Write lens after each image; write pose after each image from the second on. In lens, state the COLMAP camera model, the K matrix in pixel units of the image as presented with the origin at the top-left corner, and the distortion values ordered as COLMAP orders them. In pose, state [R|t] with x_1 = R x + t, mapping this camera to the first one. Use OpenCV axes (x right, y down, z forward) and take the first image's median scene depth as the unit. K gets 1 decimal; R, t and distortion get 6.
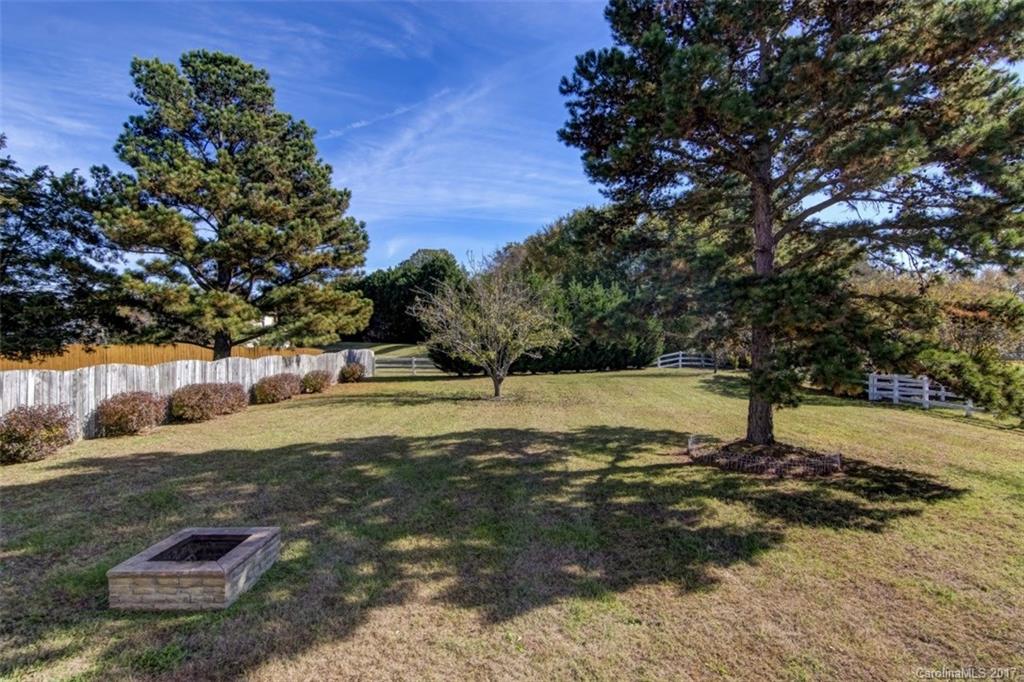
lens RADIAL K [[493.1, 0, 515.1], [0, 493.1, 340.7], [0, 0, 1]] dist [0.000890, -0.002386]
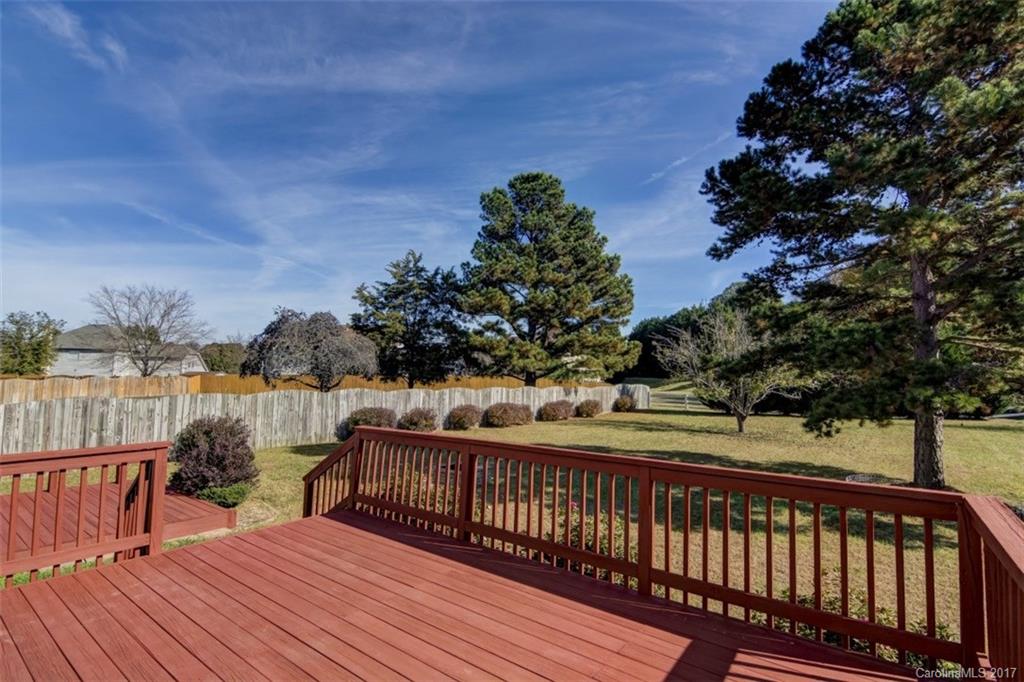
lens RADIAL K [[493.1, 0, 510.4], [0, 493.1, 343.4], [0, 0, 1]] dist [0.000890, -0.002386]
pose [[0.802321, -0.020379, -0.596544, 0.212885], [-0.019867, 0.997952, -0.060812, -0.003231], [0.596561, 0.060642, 0.800273, -0.162804]]
